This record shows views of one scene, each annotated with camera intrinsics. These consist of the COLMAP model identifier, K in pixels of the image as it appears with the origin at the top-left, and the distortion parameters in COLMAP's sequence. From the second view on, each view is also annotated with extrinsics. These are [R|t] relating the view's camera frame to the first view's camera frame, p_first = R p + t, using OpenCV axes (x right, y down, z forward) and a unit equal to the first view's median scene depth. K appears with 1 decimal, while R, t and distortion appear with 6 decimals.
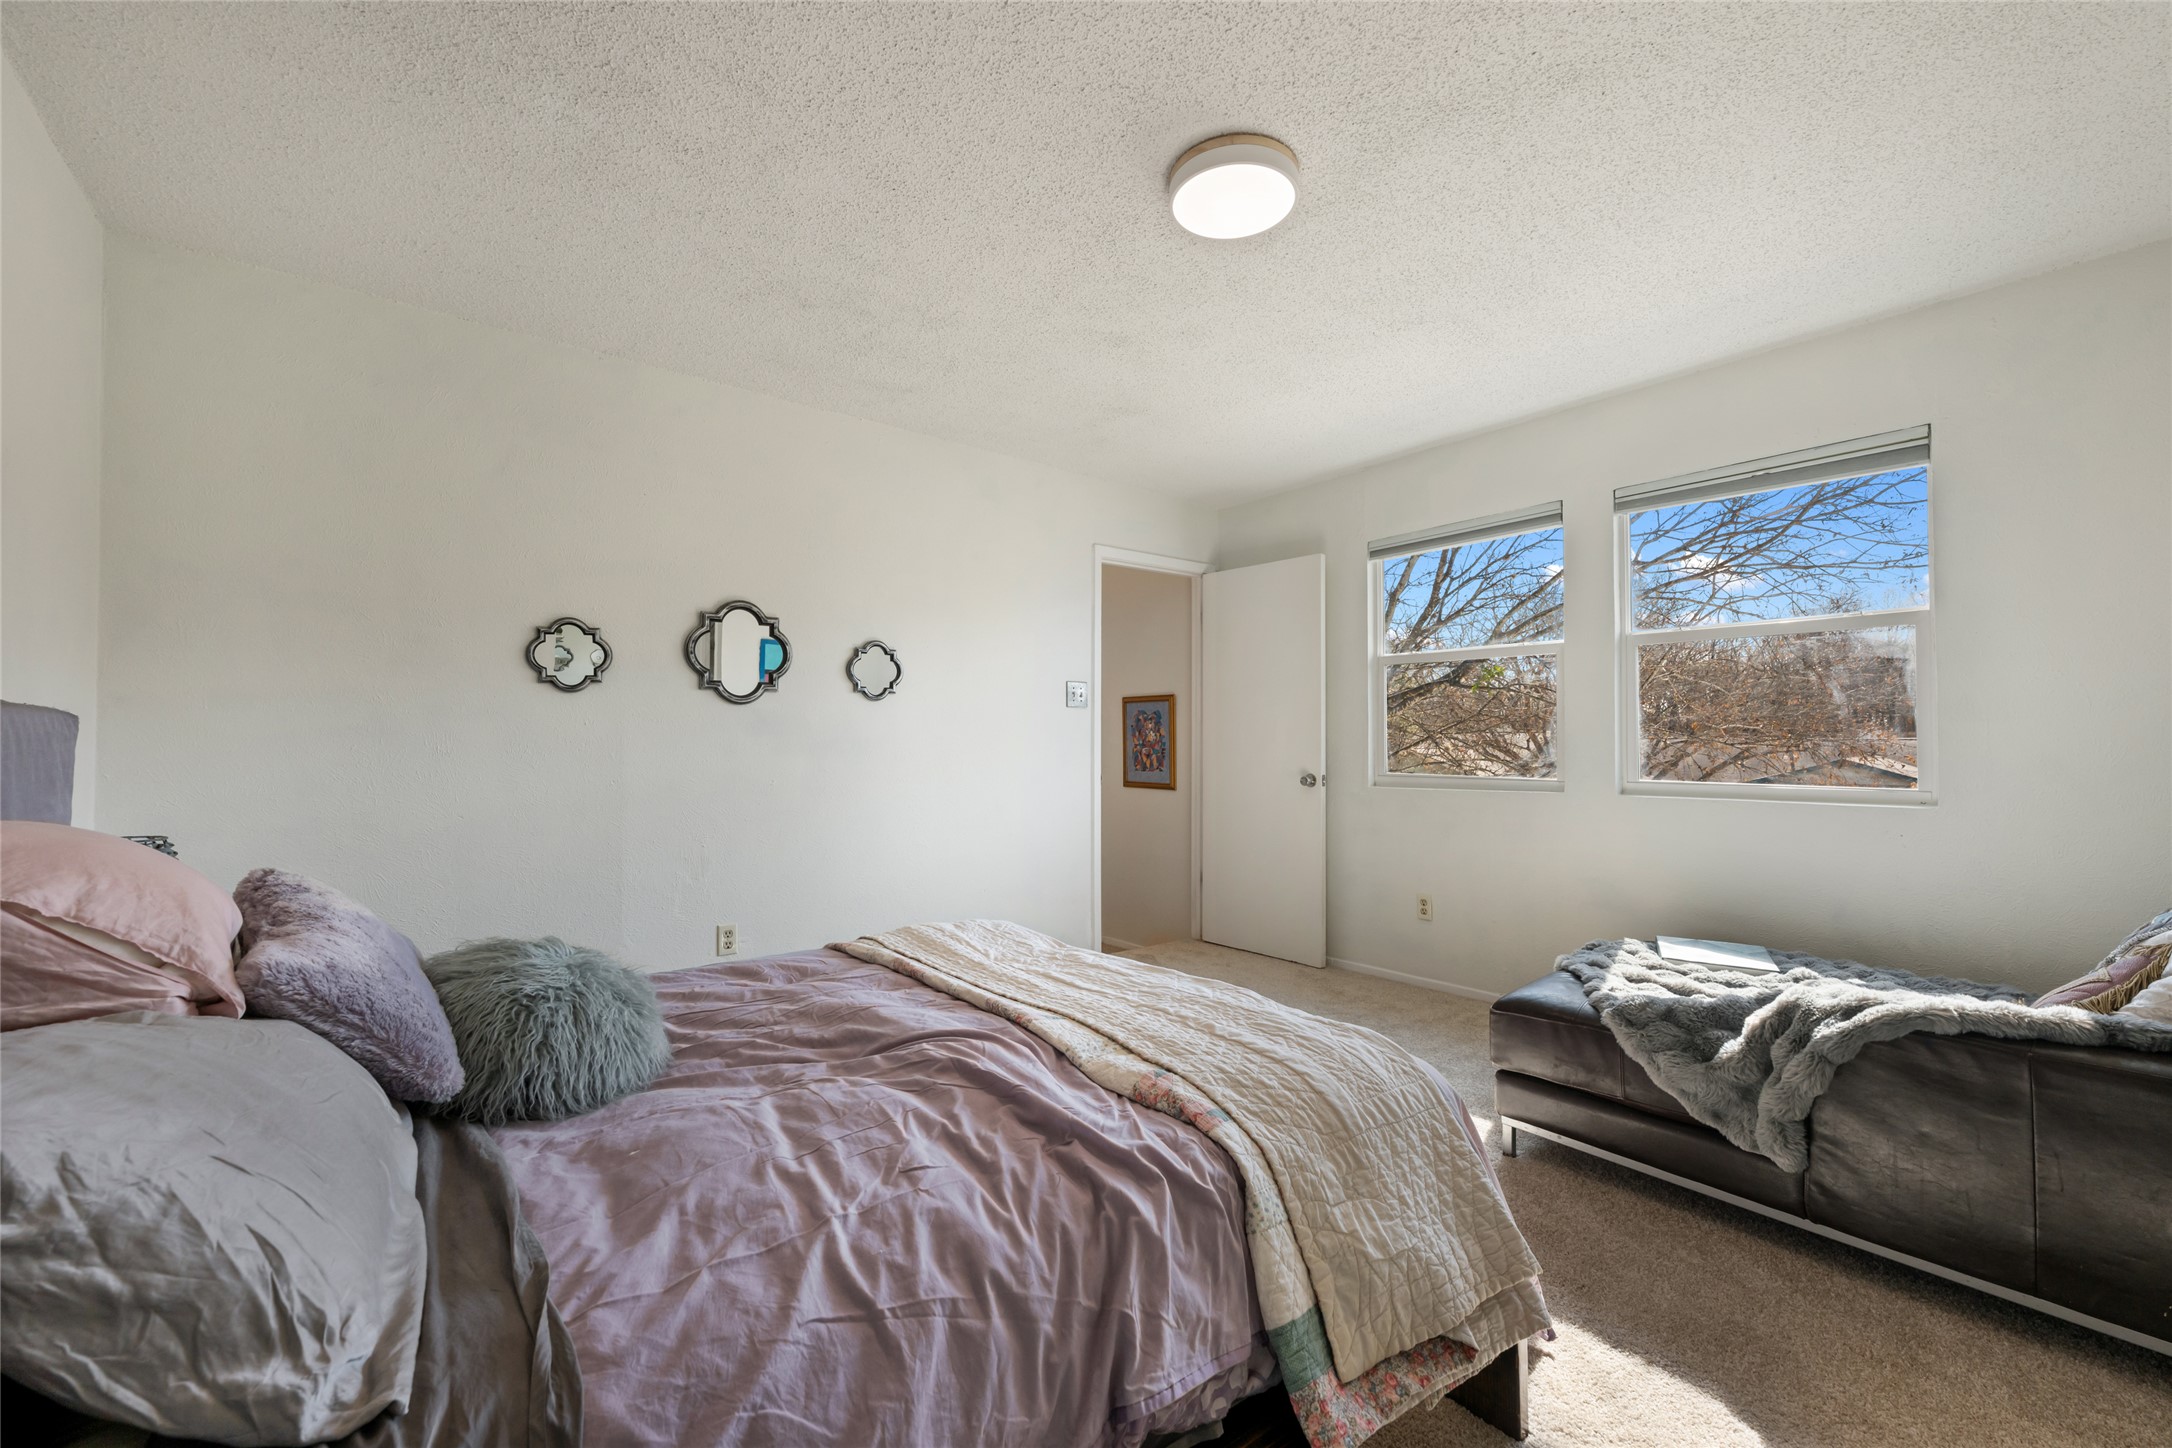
lens RADIAL K [[855.9, 0, 1085.1], [0, 855.9, 728.2], [0, 0, 1]] dist [-0.000486, -0.000358]
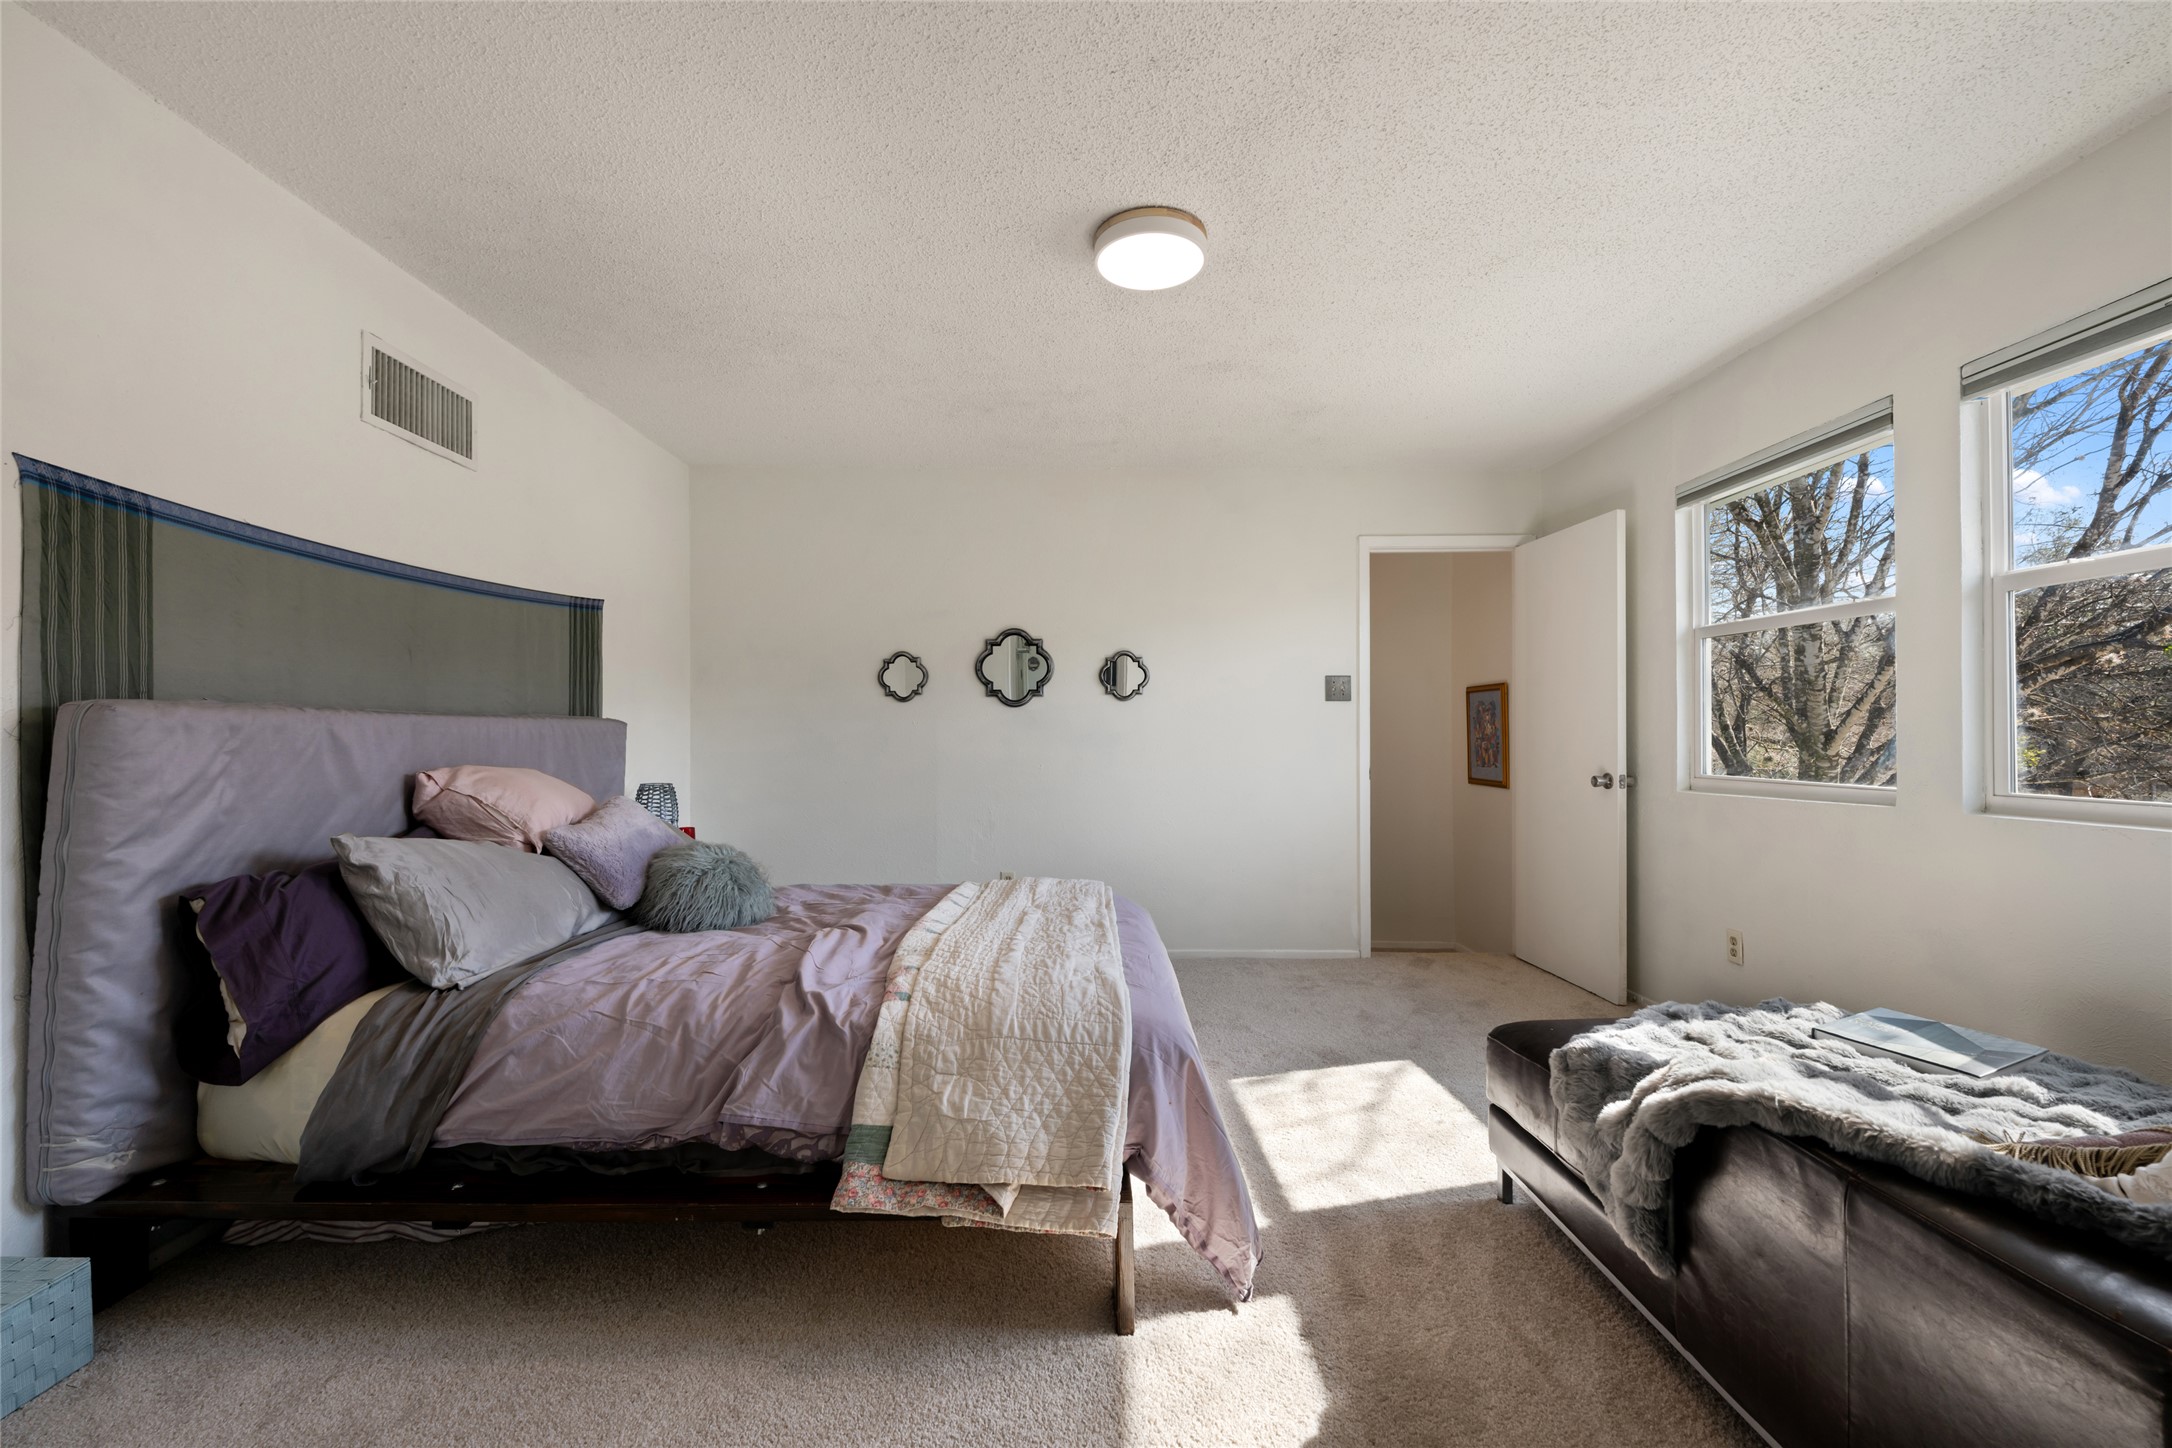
lens RADIAL K [[851.6, 0, 1075.7], [0, 851.6, 731.1], [0, 0, 1]] dist [-0.000563, -0.000145]
pose [[0.784005, -0.002911, -0.620748, 0.560297], [0.010228, 0.999914, 0.008229, -0.000506], [0.620671, -0.012800, 0.783967, 0.029653]]
